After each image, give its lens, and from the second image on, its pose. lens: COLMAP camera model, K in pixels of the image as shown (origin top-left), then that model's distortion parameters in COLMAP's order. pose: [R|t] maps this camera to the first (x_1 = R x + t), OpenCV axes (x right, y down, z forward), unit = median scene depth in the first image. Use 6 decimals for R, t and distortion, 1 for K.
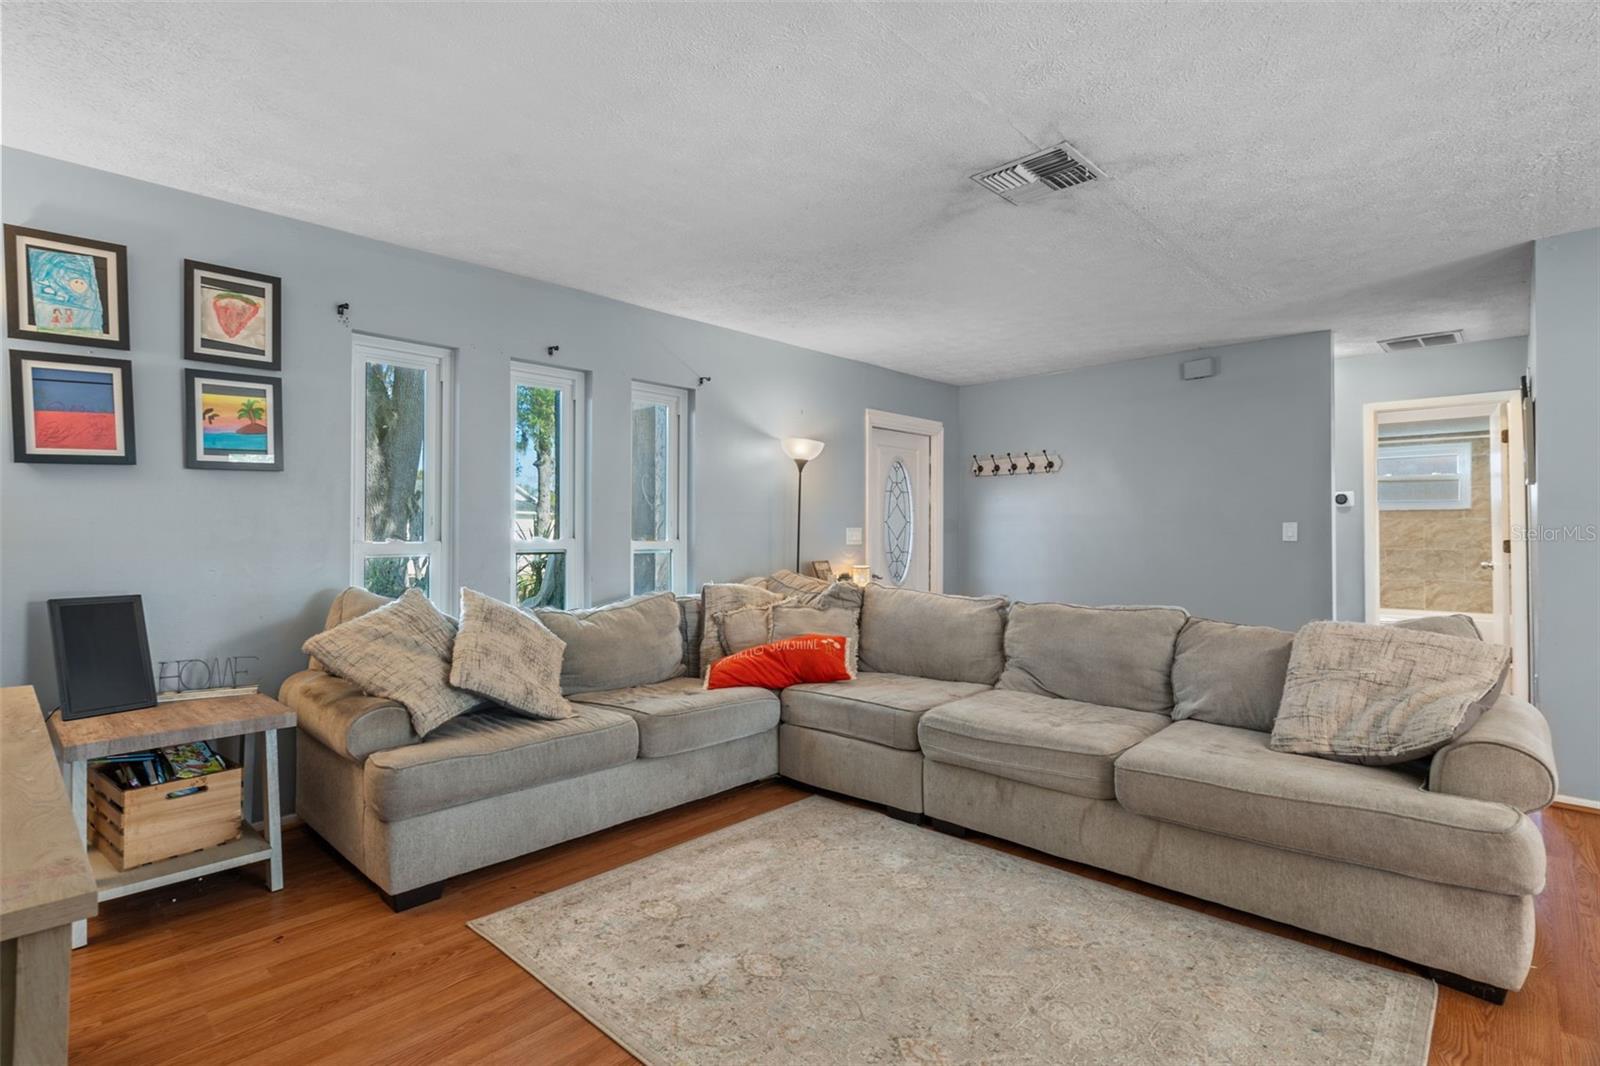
lens RADIAL K [[764.4, 0, 800.8], [0, 764.4, 535.3], [0, 0, 1]] dist [-0.001403, -0.000134]
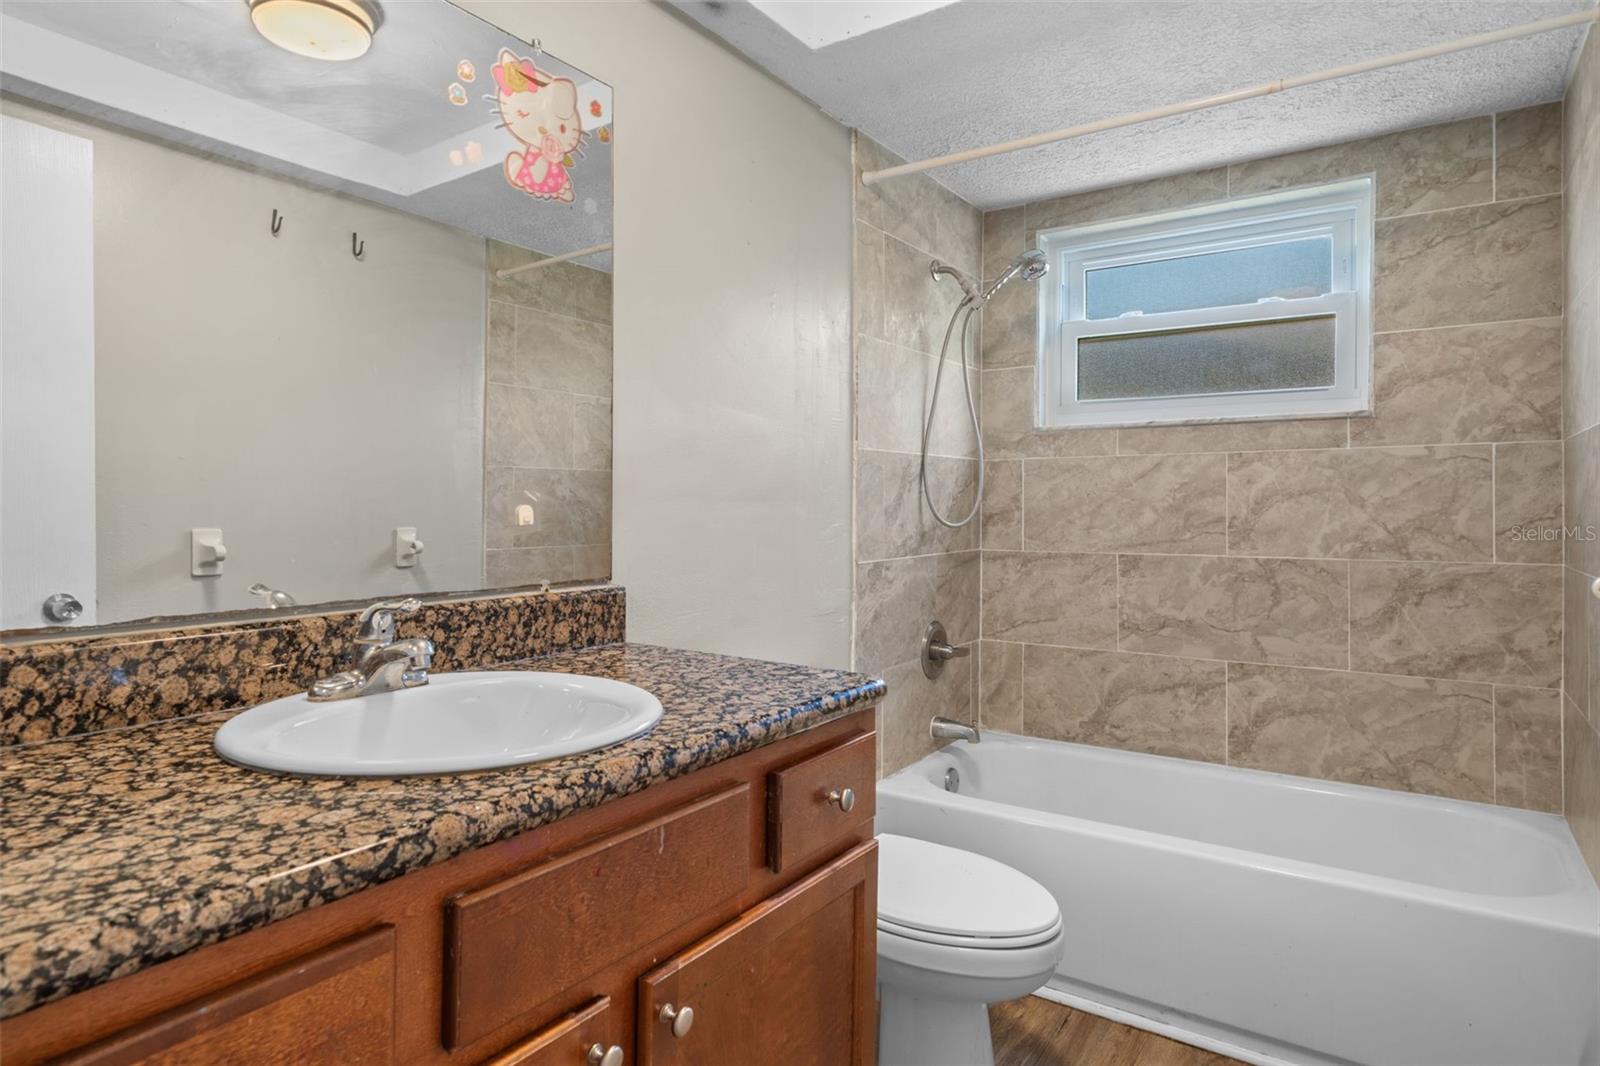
lens RADIAL K [[902.3, 0, 800.6], [0, 902.3, 520.2], [0, 0, 1]] dist [-0.000339, -0.000083]
pose [[0.989240, -0.000497, 0.146301, 0.614693], [-0.001819, 0.999875, 0.015697, -0.000516], [-0.146291, -0.015794, 0.989116, 0.694662]]
